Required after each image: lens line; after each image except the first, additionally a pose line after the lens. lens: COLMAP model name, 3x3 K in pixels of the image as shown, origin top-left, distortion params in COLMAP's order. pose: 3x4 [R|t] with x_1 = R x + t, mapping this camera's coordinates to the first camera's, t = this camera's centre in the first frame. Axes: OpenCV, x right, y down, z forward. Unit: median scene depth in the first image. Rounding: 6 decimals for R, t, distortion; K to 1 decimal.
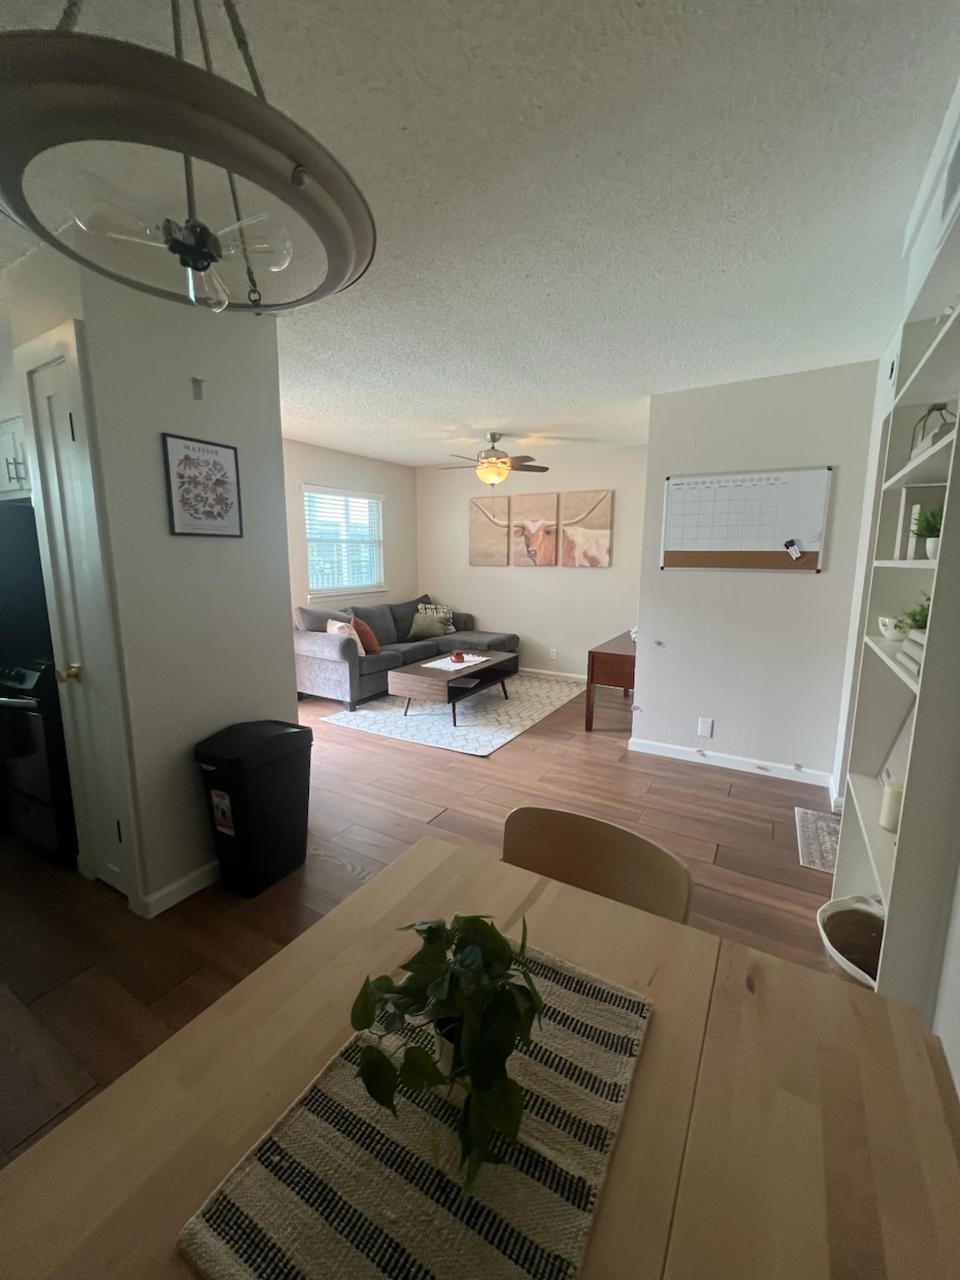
lens RADIAL K [[509.4, 0, 487.3], [0, 509.4, 641.1], [0, 0, 1]] dist [-0.002282, -0.000012]
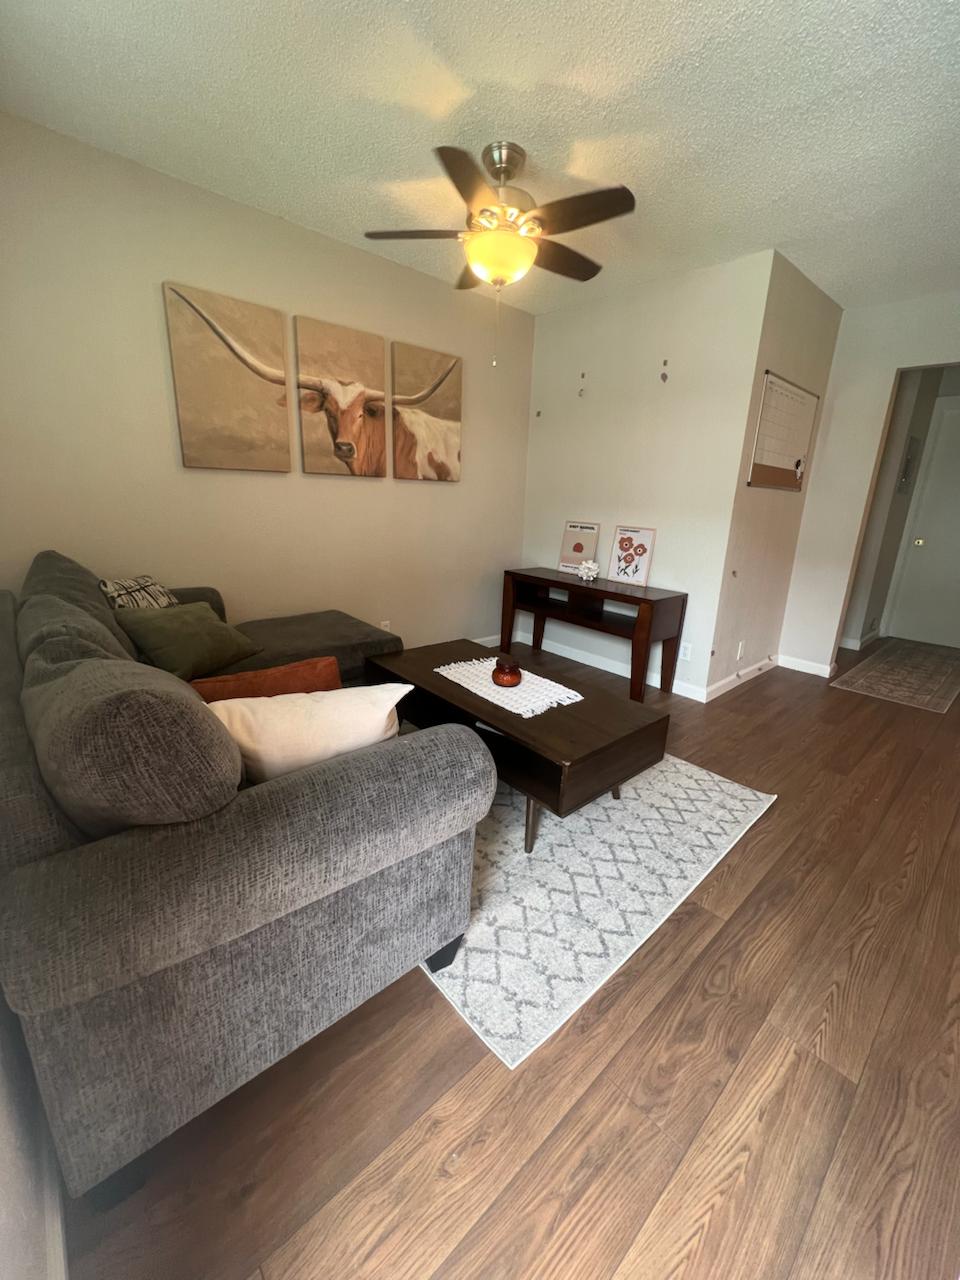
lens RADIAL K [[509.4, 0, 480.1], [0, 509.4, 635.4], [0, 0, 1]] dist [-0.002282, -0.000012]
pose [[0.304113, -0.245686, 0.920410, -0.421847], [0.123792, 0.968171, 0.217533, -0.091401], [-0.944558, 0.047785, 0.324848, 0.764296]]
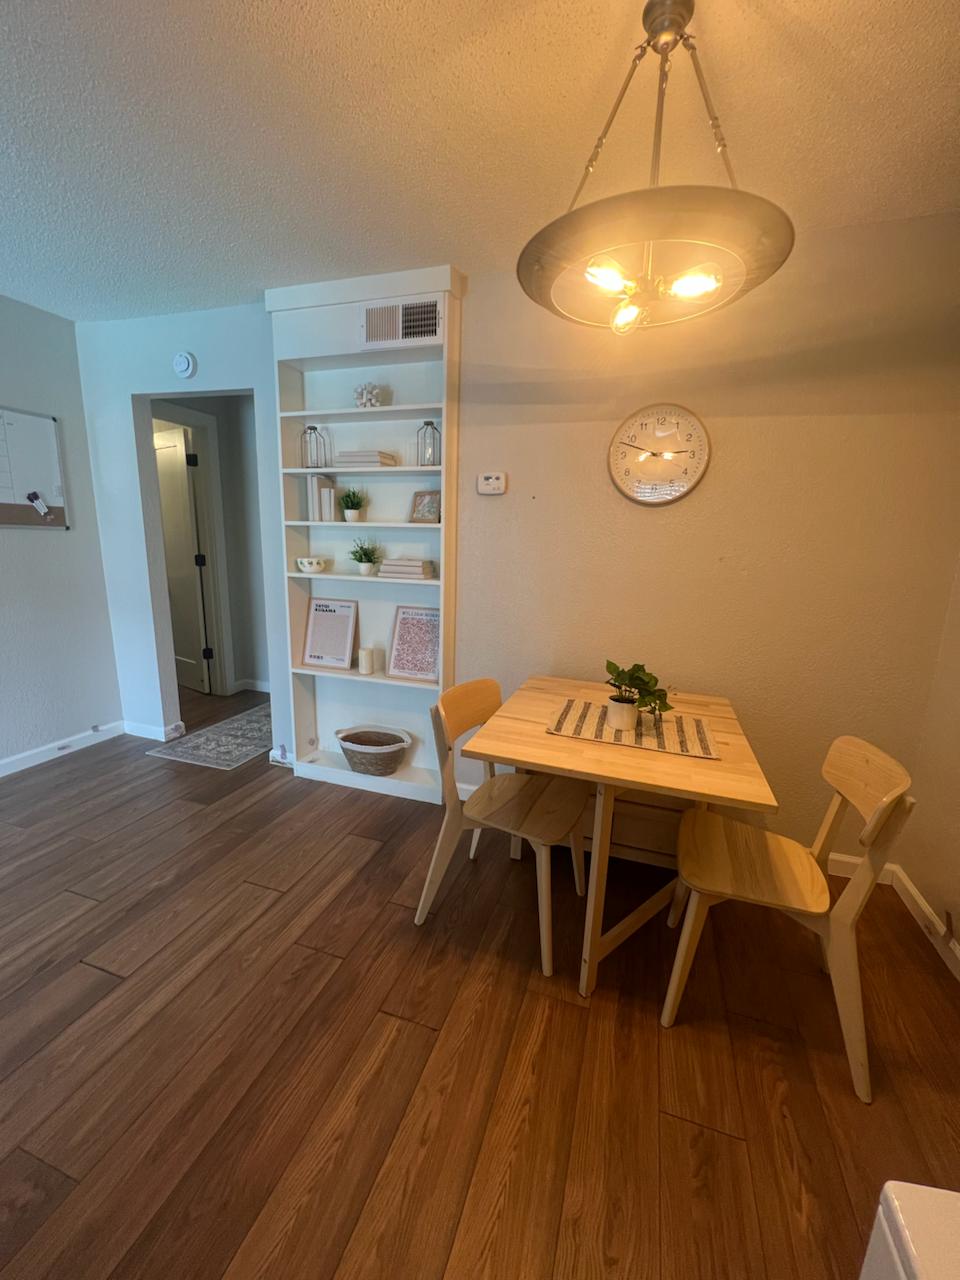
lens RADIAL K [[509.4, 0, 483.5], [0, 509.4, 650.0], [0, 0, 1]] dist [-0.002282, -0.000012]
pose [[-0.201397, -0.228969, 0.952372, -0.276726], [0.128052, 0.957796, 0.257352, -0.035566], [-0.971103, 0.173783, -0.163577, 0.243752]]
